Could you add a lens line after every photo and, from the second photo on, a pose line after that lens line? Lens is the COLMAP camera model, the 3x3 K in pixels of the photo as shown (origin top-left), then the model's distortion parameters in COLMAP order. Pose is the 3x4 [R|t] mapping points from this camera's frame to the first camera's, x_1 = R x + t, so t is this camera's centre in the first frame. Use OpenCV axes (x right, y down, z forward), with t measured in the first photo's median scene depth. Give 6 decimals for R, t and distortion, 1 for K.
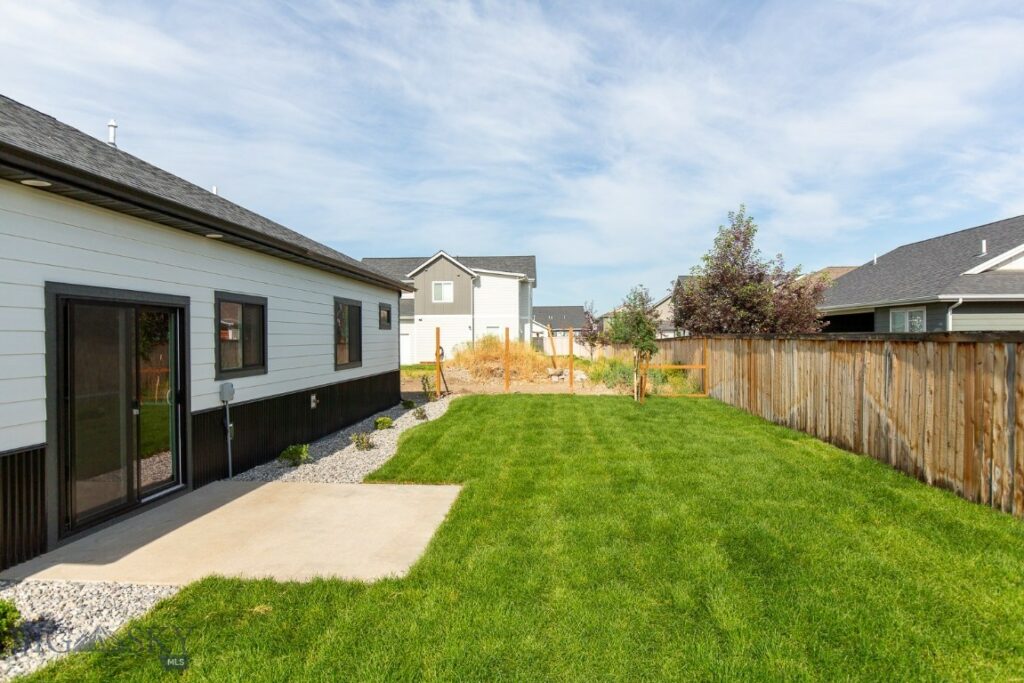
lens RADIAL K [[641.2, 0, 512.0], [0, 641.2, 341.5], [0, 0, 1]] dist [-0.000533, -0.000269]
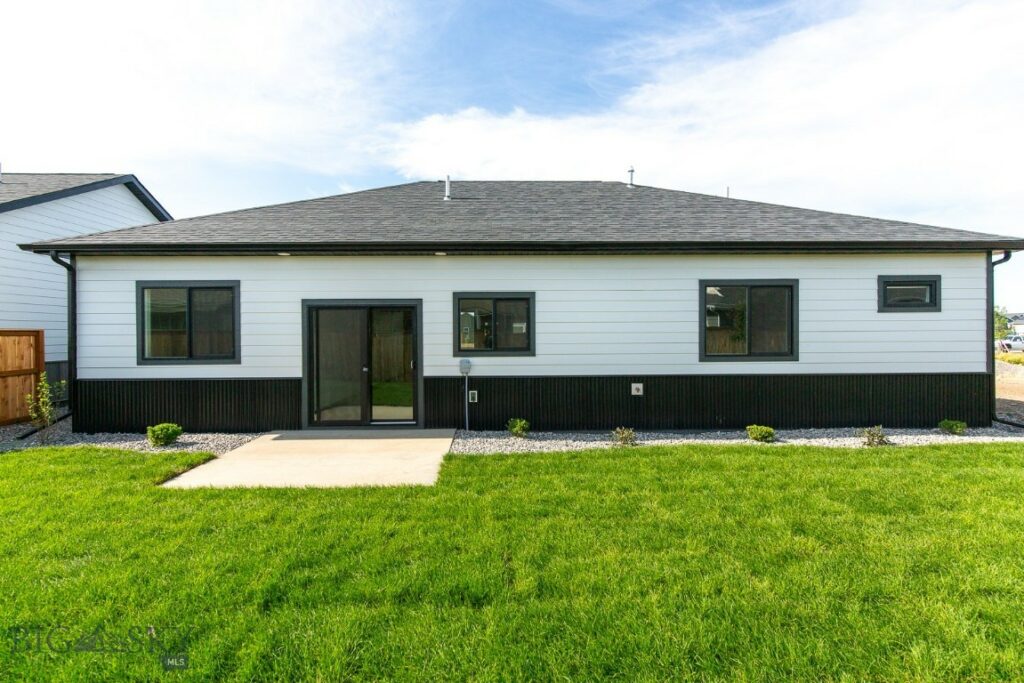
lens RADIAL K [[468.1, 0, 512.0], [0, 468.1, 341.5], [0, 0, 1]] dist [0.000297, 0.000020]
pose [[0.083058, 0.028177, -0.996146, 0.559580], [-0.001651, 0.999603, 0.028137, -0.001038], [0.996543, -0.000692, 0.083071, 1.043726]]
